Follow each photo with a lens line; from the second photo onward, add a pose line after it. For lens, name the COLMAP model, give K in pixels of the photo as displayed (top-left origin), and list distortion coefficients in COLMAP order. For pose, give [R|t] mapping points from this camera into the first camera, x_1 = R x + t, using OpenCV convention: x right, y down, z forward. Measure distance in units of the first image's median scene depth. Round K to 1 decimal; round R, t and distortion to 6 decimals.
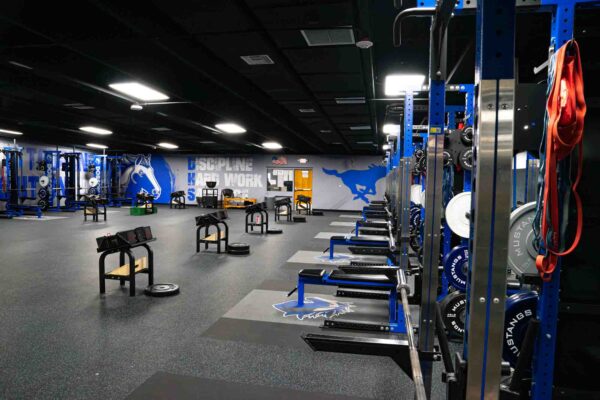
lens RADIAL K [[416.0, 0, 299.0], [0, 416.0, 200.0], [0, 0, 1]] dist [-0.132609, 0.101464]
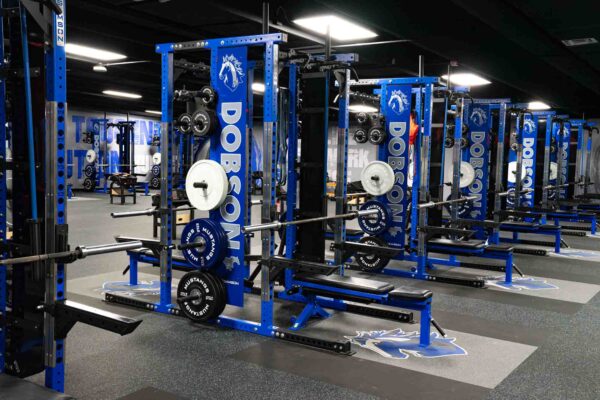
lens RADIAL K [[636.6, 0, 298.1], [0, 636.6, 200.0], [0, 0, 1]] dist [0.003033, 0.239545]
pose [[0.924324, 0.030718, -0.380370, 0.262416], [-0.025873, 0.999506, 0.017843, 0.009224], [0.380730, -0.006652, 0.924662, -0.056635]]
